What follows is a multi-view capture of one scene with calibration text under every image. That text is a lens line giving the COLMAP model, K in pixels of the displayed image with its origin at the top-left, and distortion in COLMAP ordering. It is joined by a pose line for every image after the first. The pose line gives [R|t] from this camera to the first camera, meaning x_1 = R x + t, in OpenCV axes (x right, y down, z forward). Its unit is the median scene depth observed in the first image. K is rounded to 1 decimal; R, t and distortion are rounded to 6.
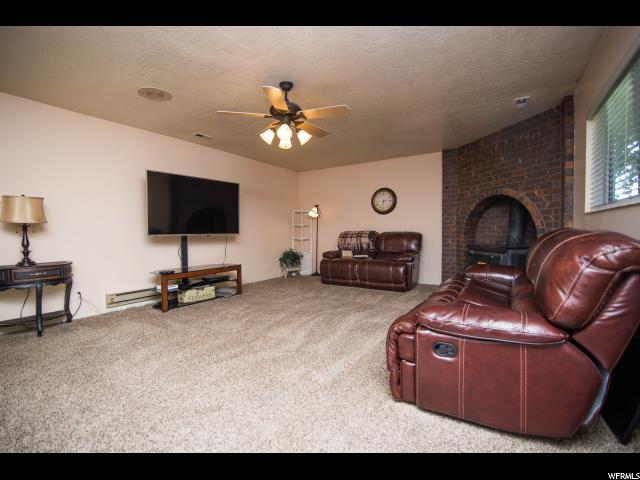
lens RADIAL K [[295.2, 0, 317.5], [0, 295.2, 238.6], [0, 0, 1]] dist [-0.020155, 0.000501]
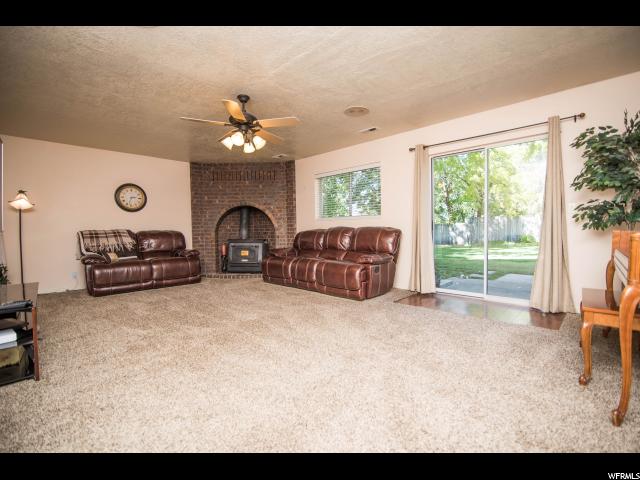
lens RADIAL K [[295.2, 0, 318.2], [0, 295.2, 242.4], [0, 0, 1]] dist [-0.020155, 0.000501]
pose [[0.178552, -0.036977, 0.983235, -0.740689], [0.033896, 0.998932, 0.031412, 0.005383], [-0.983346, 0.027719, 0.179615, 0.326307]]
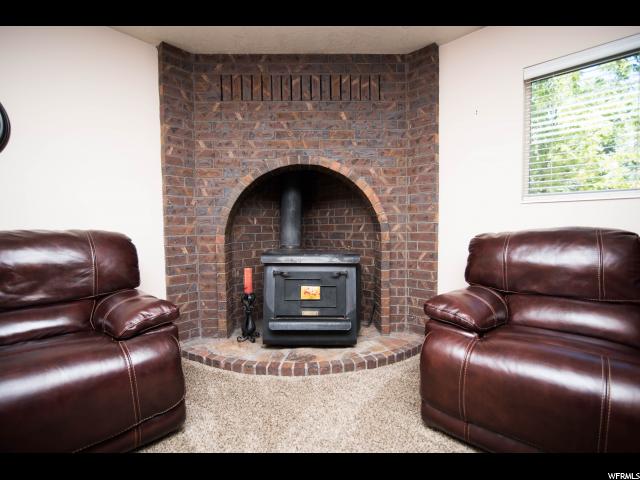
lens RADIAL K [[295.2, 0, 306.8], [0, 295.2, 244.0], [0, 0, 1]] dist [-0.020155, 0.000501]
pose [[0.178088, -0.055155, 0.982468, 0.029003], [0.029643, 0.998275, 0.050669, -0.020098], [-0.983568, 0.020099, 0.179416, 0.805444]]
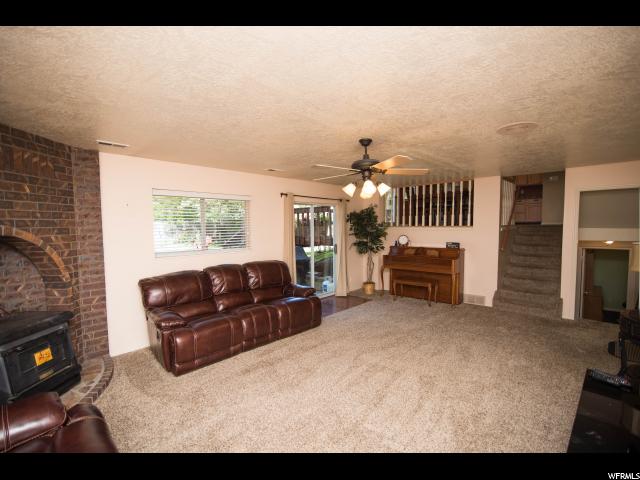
lens RADIAL K [[295.2, 0, 318.1], [0, 295.2, 240.2], [0, 0, 1]] dist [-0.020155, 0.000501]
pose [[-0.984423, 0.008004, 0.175636, -0.078834], [0.020080, 0.997545, 0.067085, -0.148635], [-0.174668, 0.069567, -0.982167, 1.292012]]
